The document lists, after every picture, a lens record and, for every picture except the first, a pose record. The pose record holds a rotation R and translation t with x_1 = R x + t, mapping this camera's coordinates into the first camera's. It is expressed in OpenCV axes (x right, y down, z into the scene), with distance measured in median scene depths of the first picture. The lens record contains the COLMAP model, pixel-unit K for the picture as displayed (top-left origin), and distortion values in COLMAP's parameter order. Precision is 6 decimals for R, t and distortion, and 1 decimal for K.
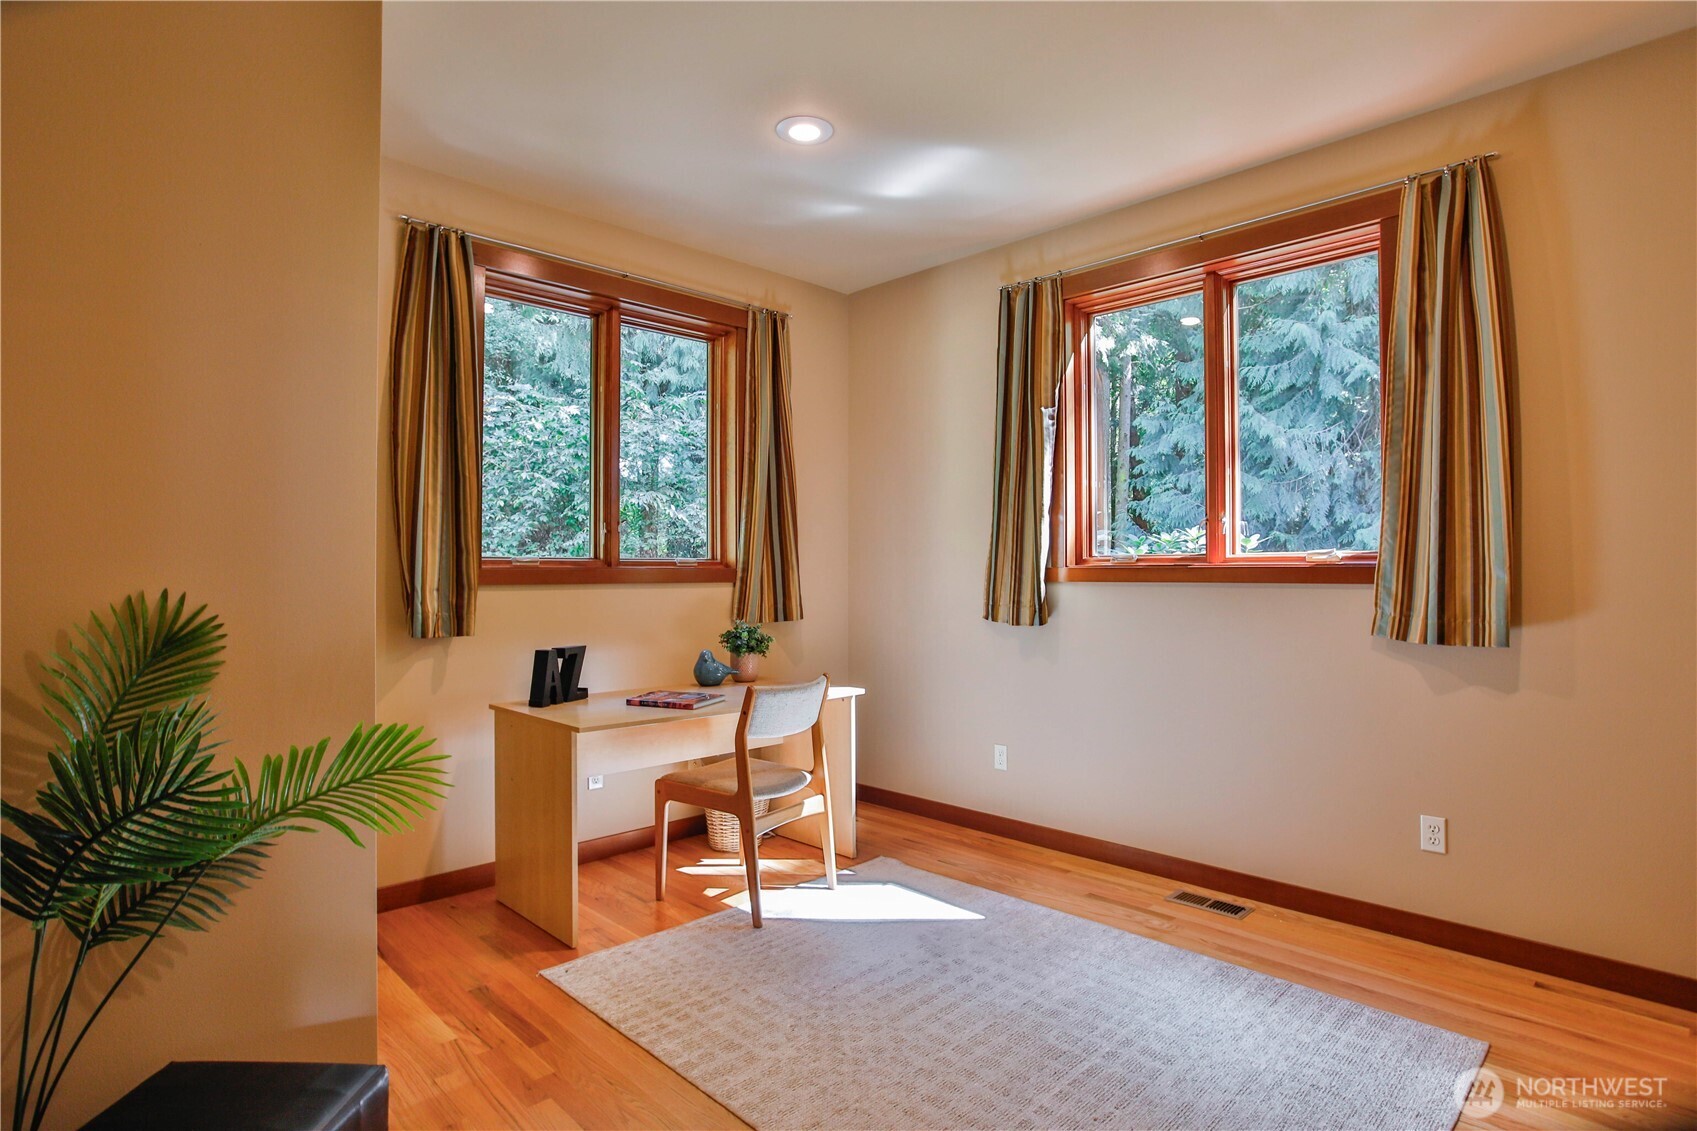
lens RADIAL K [[876.7, 0, 848.5], [0, 876.7, 565.5], [0, 0, 1]] dist [-0.028307, 0.001666]
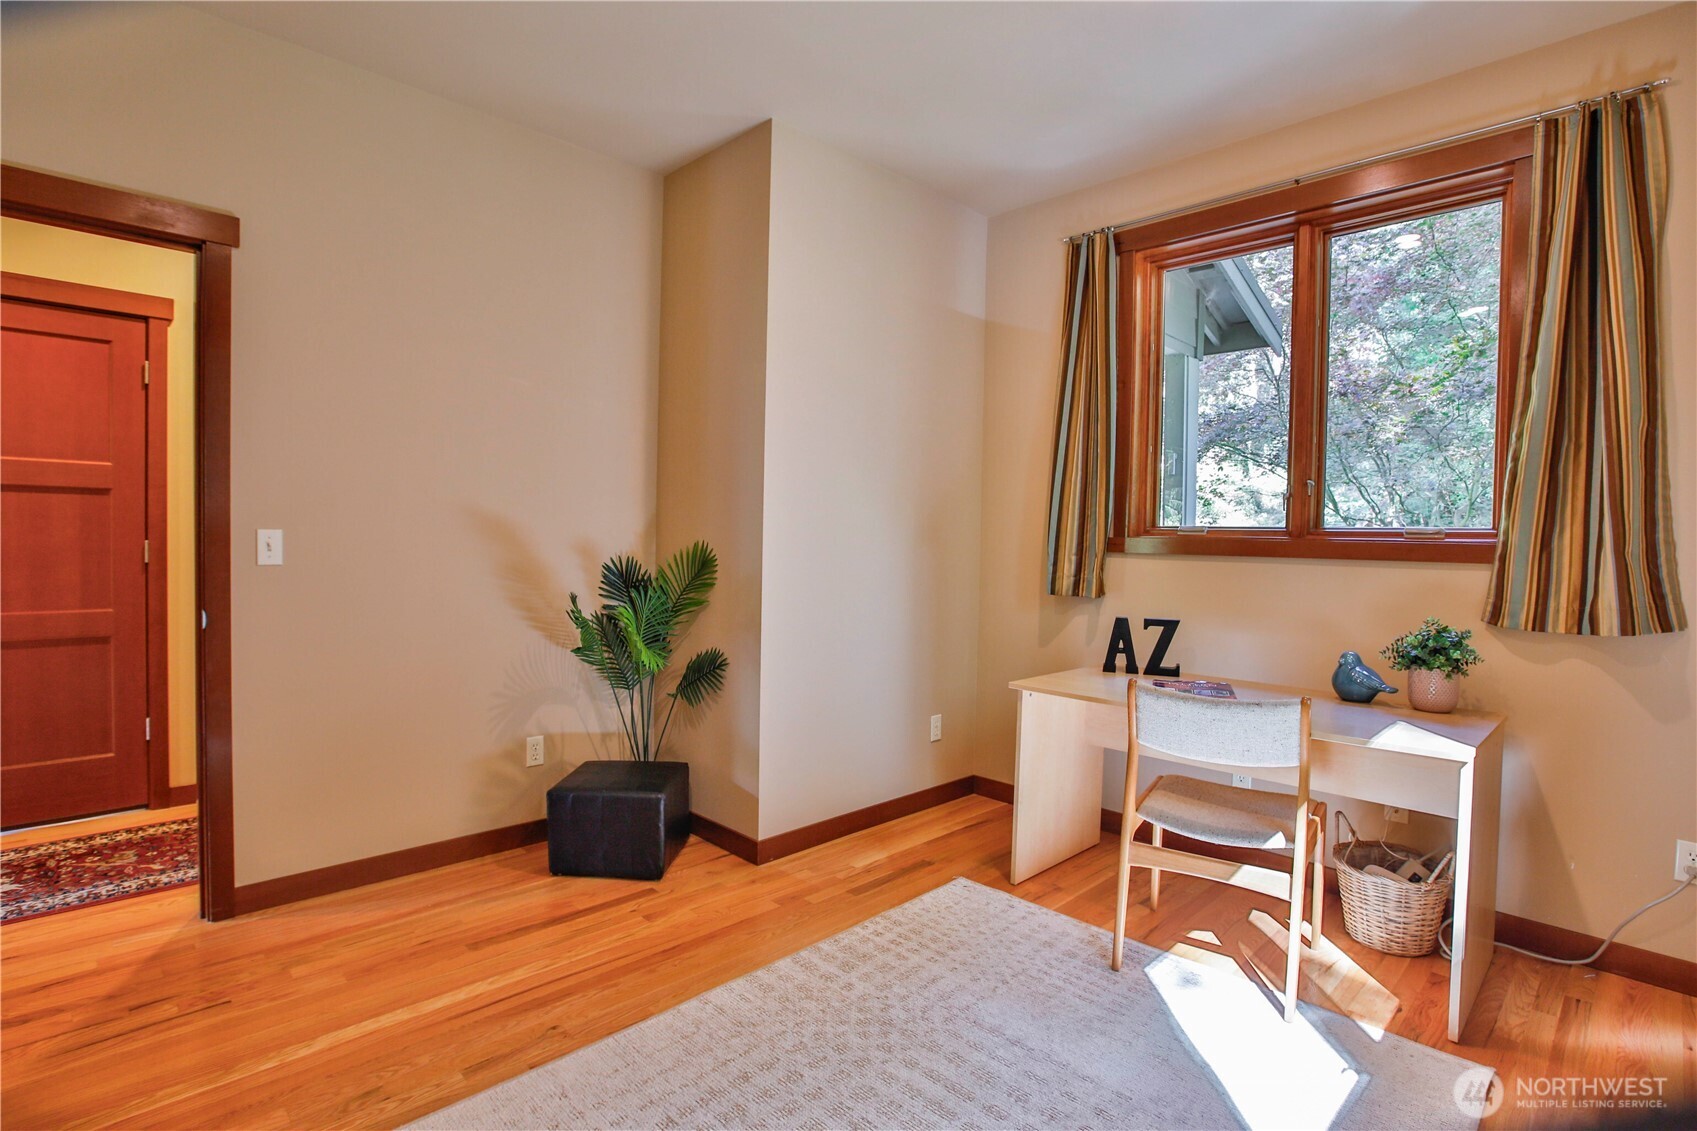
lens RADIAL K [[834.3, 0, 848.5], [0, 834.3, 565.5], [0, 0, 1]] dist [-0.049381, 0.010406]
pose [[-0.001381, 0.029879, -0.999553, 0.684195], [-0.013364, 0.999464, 0.029895, 0.014214], [0.999910, 0.013399, -0.000981, 0.769641]]
